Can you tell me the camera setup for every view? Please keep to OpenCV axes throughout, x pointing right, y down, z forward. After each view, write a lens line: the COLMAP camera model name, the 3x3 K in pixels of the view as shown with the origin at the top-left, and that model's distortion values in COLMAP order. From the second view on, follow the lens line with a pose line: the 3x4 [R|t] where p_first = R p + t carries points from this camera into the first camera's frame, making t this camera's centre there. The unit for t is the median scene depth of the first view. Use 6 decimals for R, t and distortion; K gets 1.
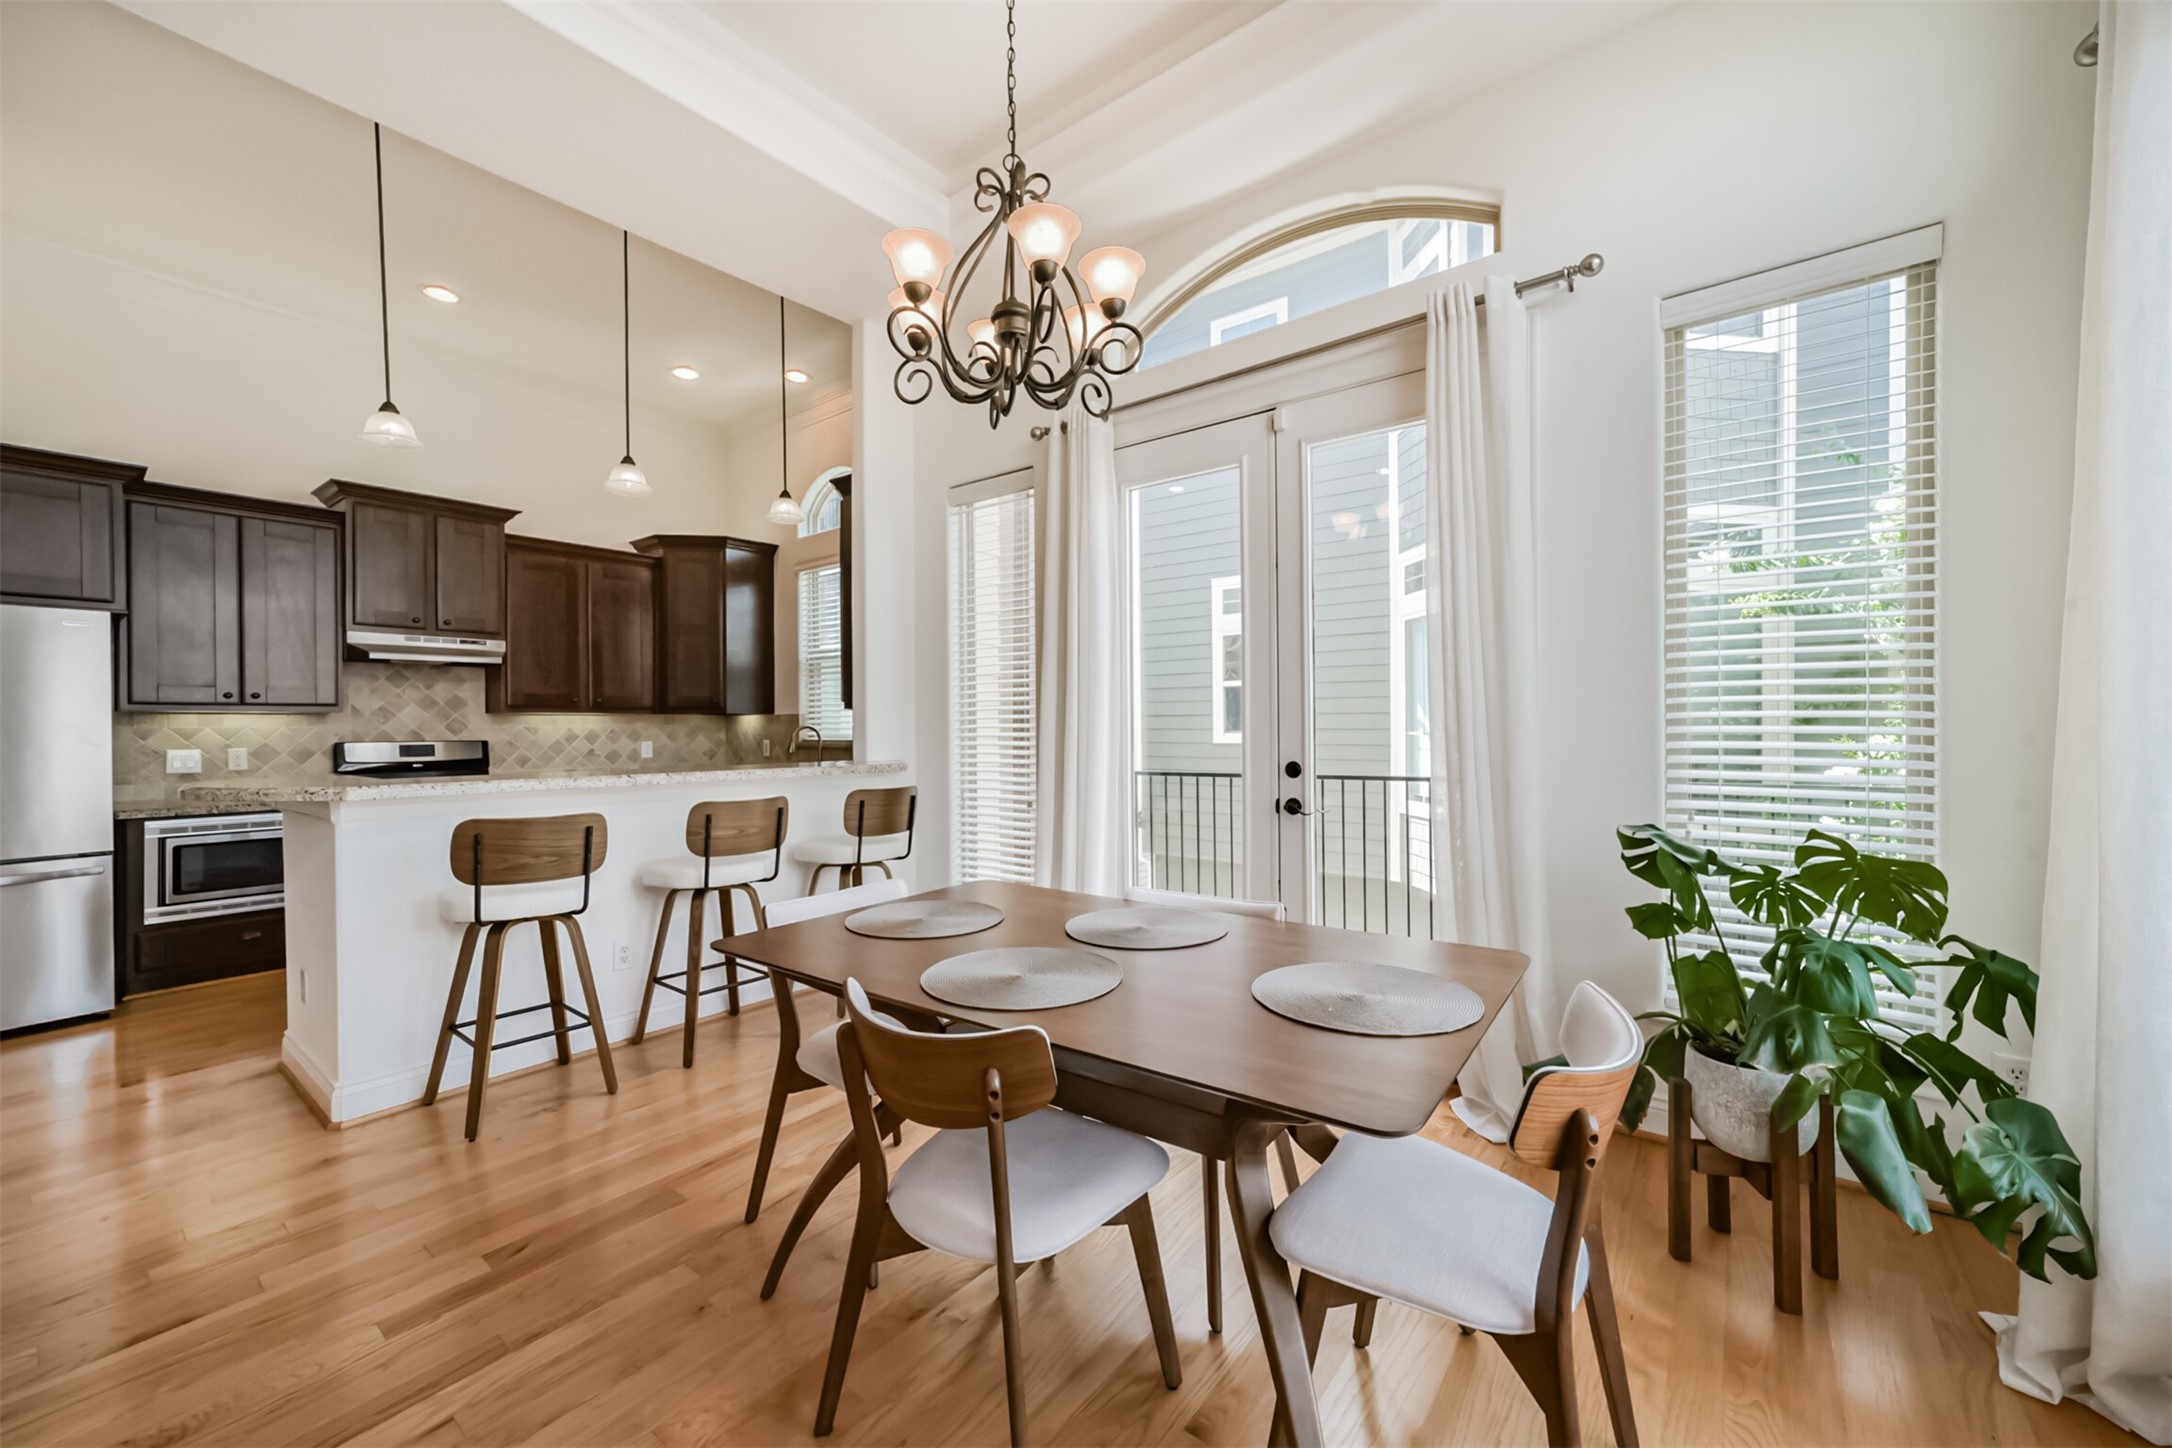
lens RADIAL K [[840.9, 0, 1086.0], [0, 840.9, 724.0], [0, 0, 1]] dist [-0.001550, 0.000562]
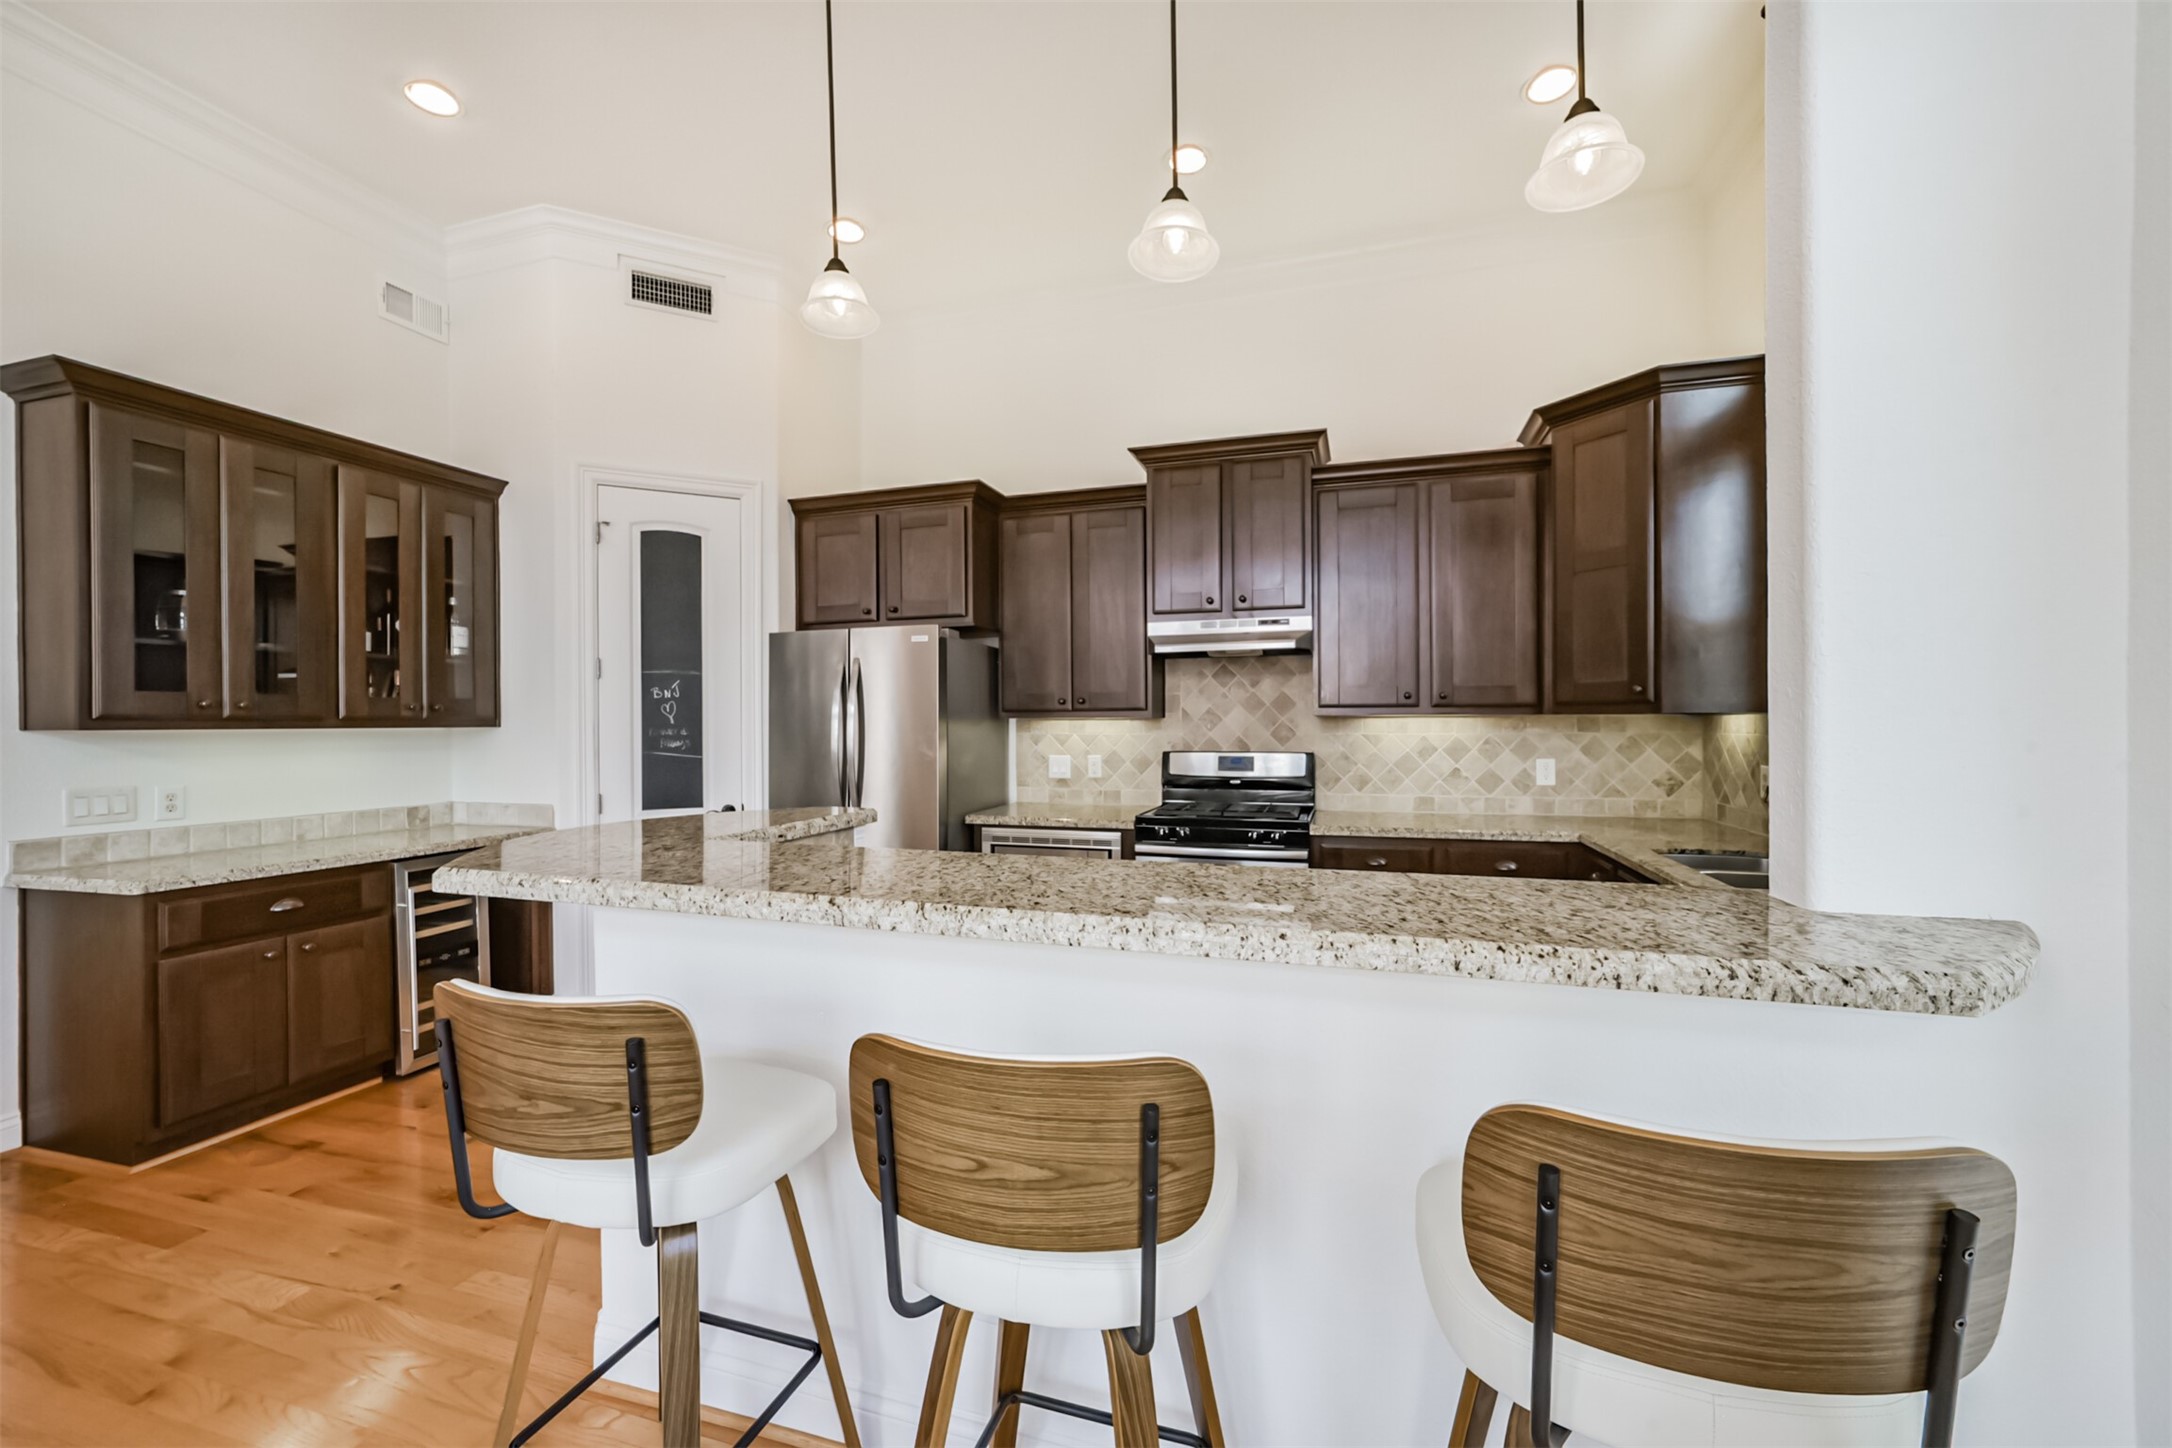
lens RADIAL K [[850.8, 0, 1091.0], [0, 850.8, 725.8], [0, 0, 1]] dist [-0.023933, 0.009591]
pose [[0.356513, 0.007126, -0.934263, -0.090779], [0.003901, 0.999951, 0.009116, -0.013840], [0.934282, -0.006895, 0.356468, 0.641625]]
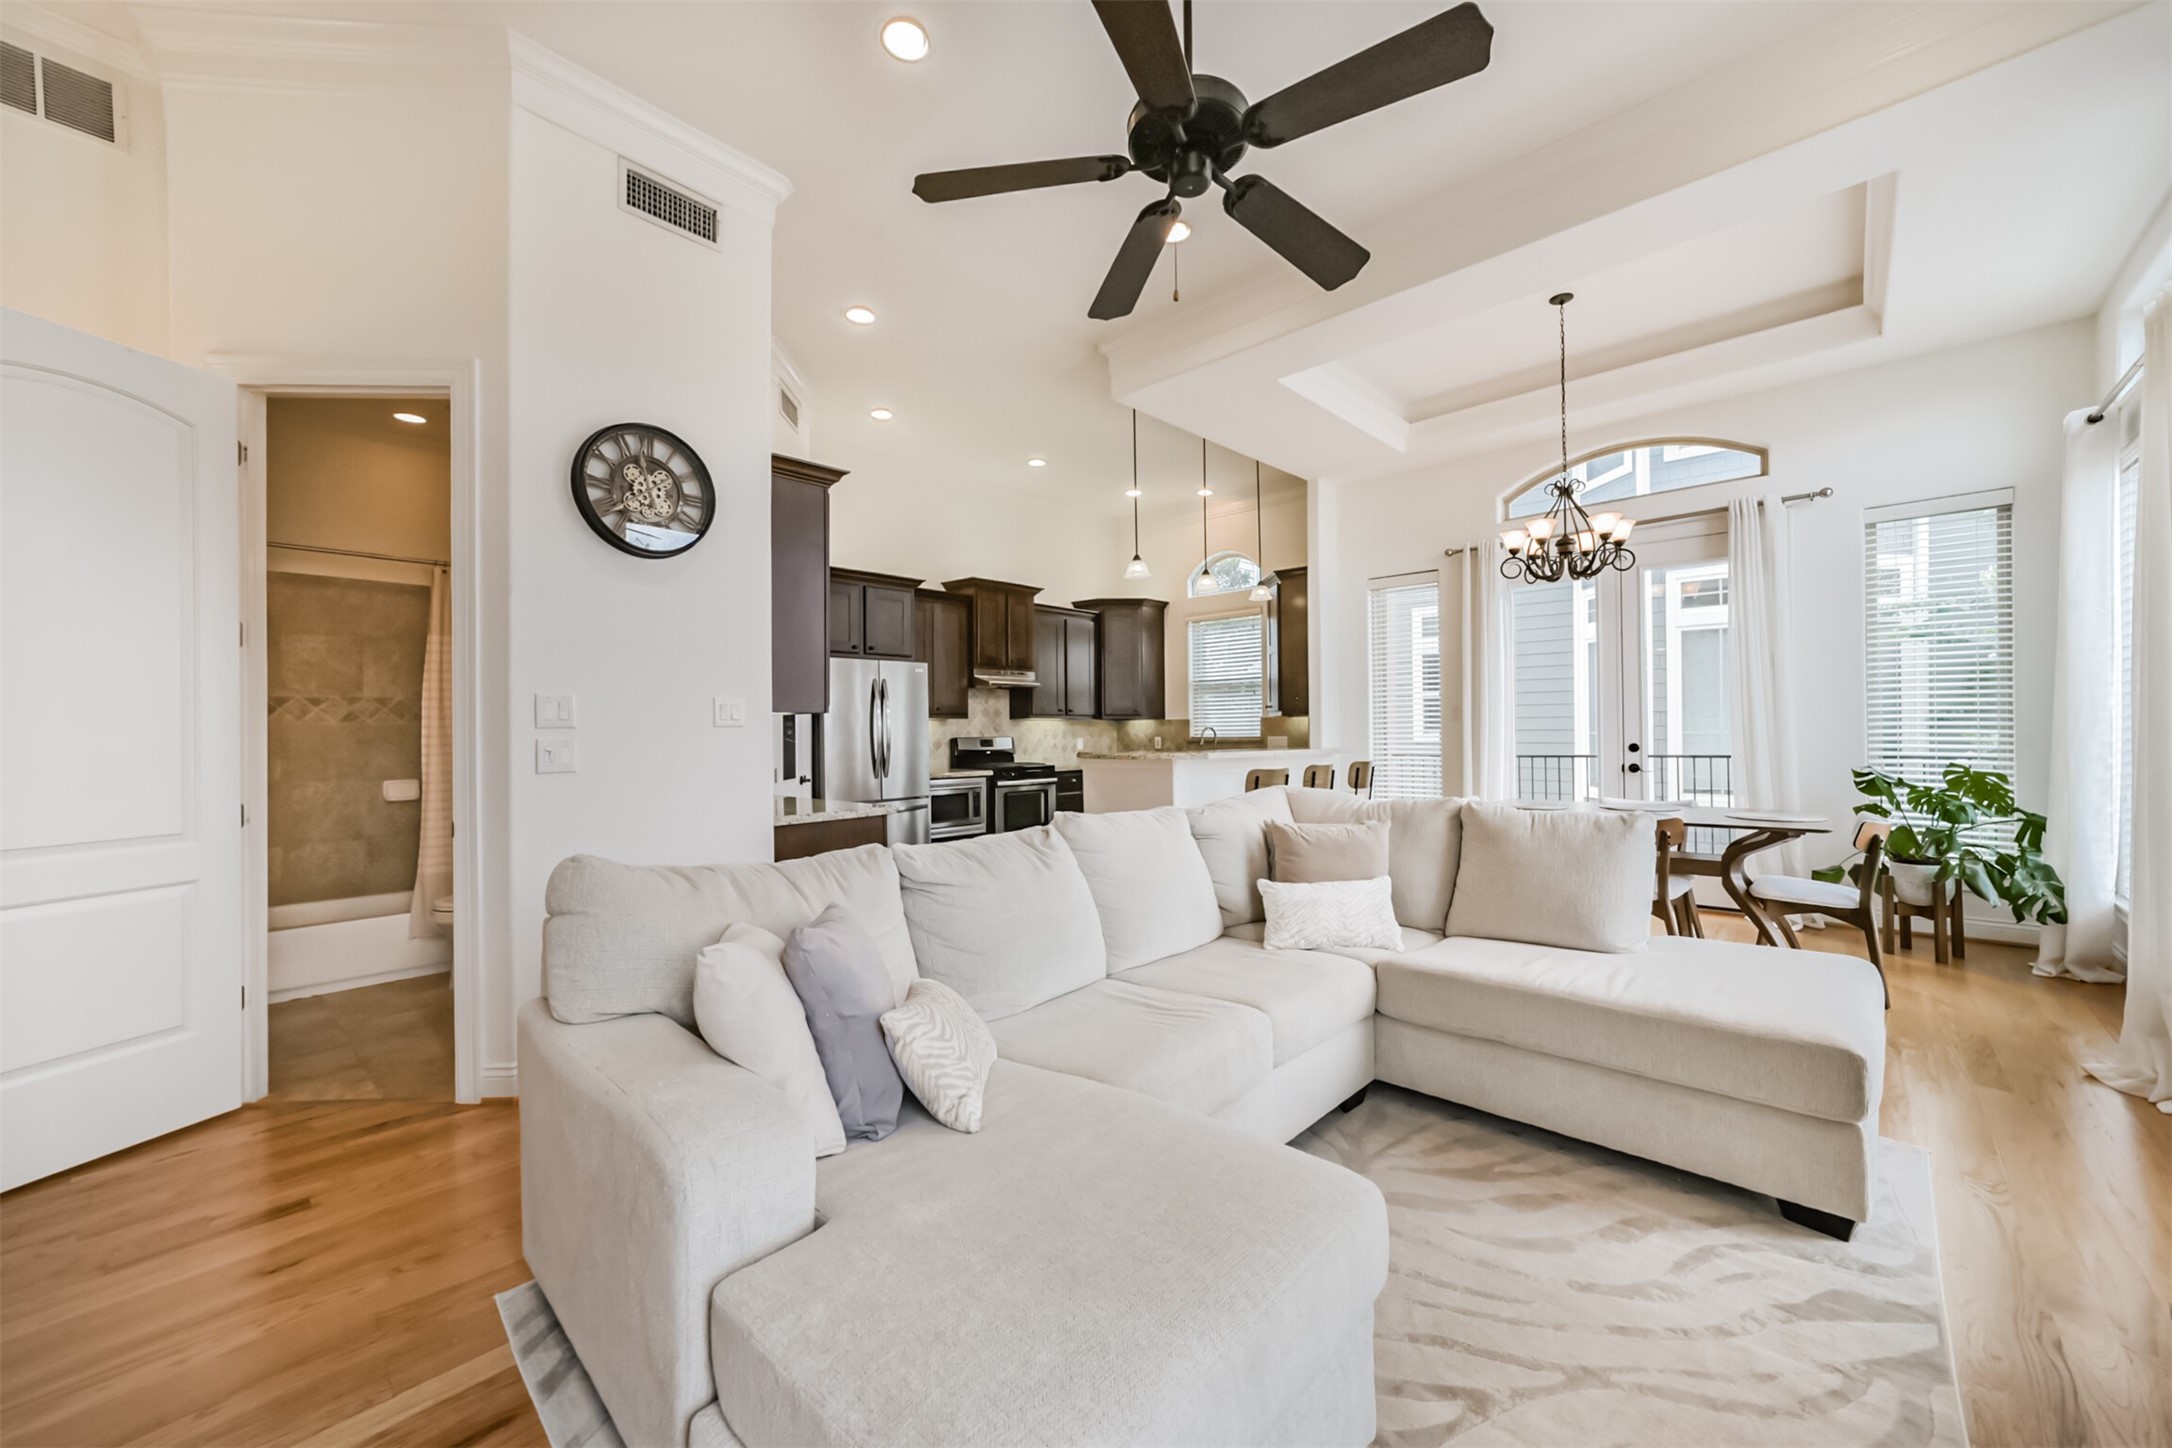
lens RADIAL K [[835.1, 0, 1086.1], [0, 835.1, 726.9], [0, 0, 1]] dist [0.002789, 0.000397]
pose [[0.996676, -0.003462, -0.081389, -0.535381], [0.003145, 0.999987, -0.004026, 0.009241], [0.081402, 0.003757, 0.996674, -0.606444]]
